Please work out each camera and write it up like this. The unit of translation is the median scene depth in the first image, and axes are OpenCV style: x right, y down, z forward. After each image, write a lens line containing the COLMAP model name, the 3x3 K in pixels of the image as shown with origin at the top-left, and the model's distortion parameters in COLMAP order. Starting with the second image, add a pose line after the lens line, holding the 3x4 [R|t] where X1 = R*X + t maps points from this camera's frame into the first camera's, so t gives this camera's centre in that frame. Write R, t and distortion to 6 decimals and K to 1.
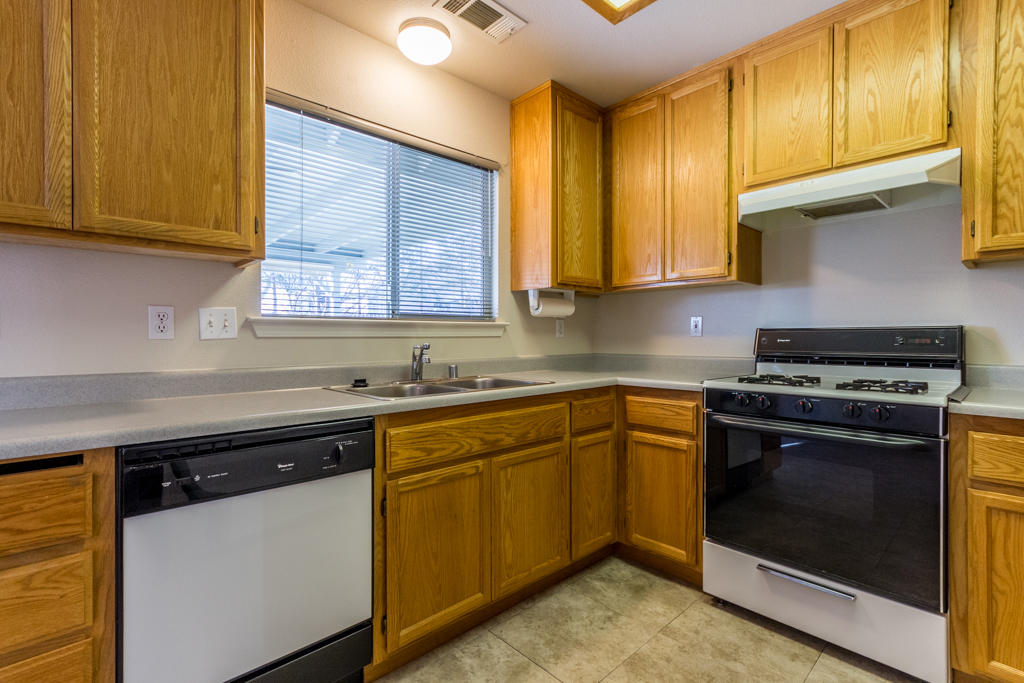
lens RADIAL K [[478.4, 0, 526.8], [0, 478.4, 340.1], [0, 0, 1]] dist [0.002734, -0.000221]
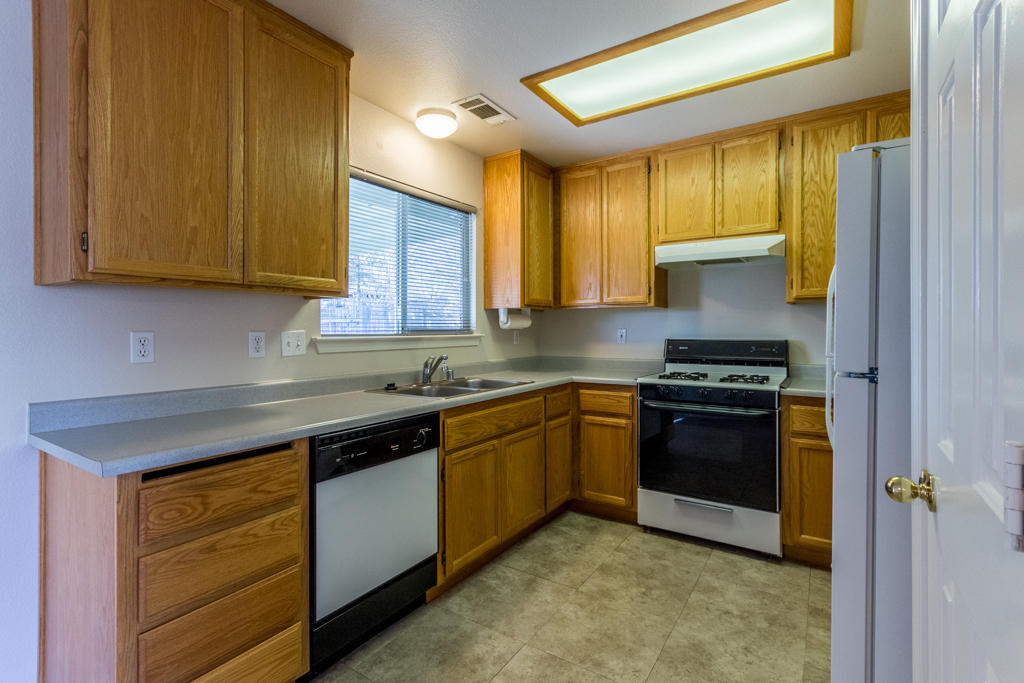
lens RADIAL K [[479.0, 0, 527.9], [0, 479.0, 329.3], [0, 0, 1]] dist [-0.001671, 0.000046]
pose [[0.972293, -0.001900, 0.233759, -0.307990], [0.003552, 0.999972, -0.006646, -0.056992], [-0.233740, 0.007292, 0.972272, -0.352905]]
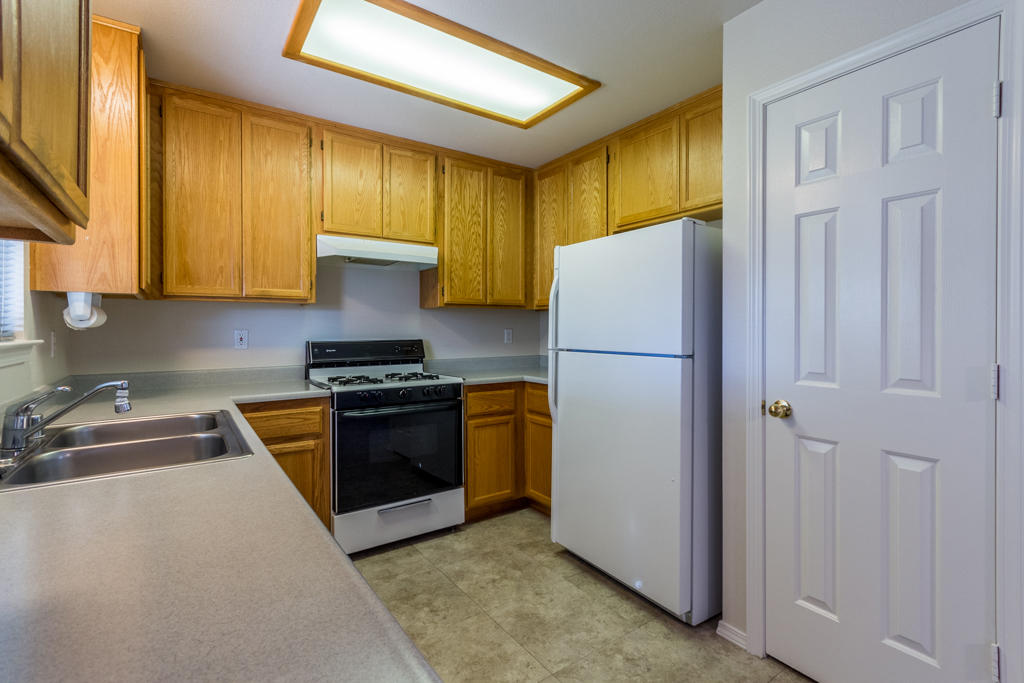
lens RADIAL K [[468.2, 0, 512.6], [0, 468.2, 330.6], [0, 0, 1]] dist [0.000943, -0.000020]
pose [[0.147779, -0.002372, 0.989018, -0.798608], [0.009358, 0.999956, 0.001000, -0.061103], [-0.988976, 0.009108, 0.147795, 0.382305]]
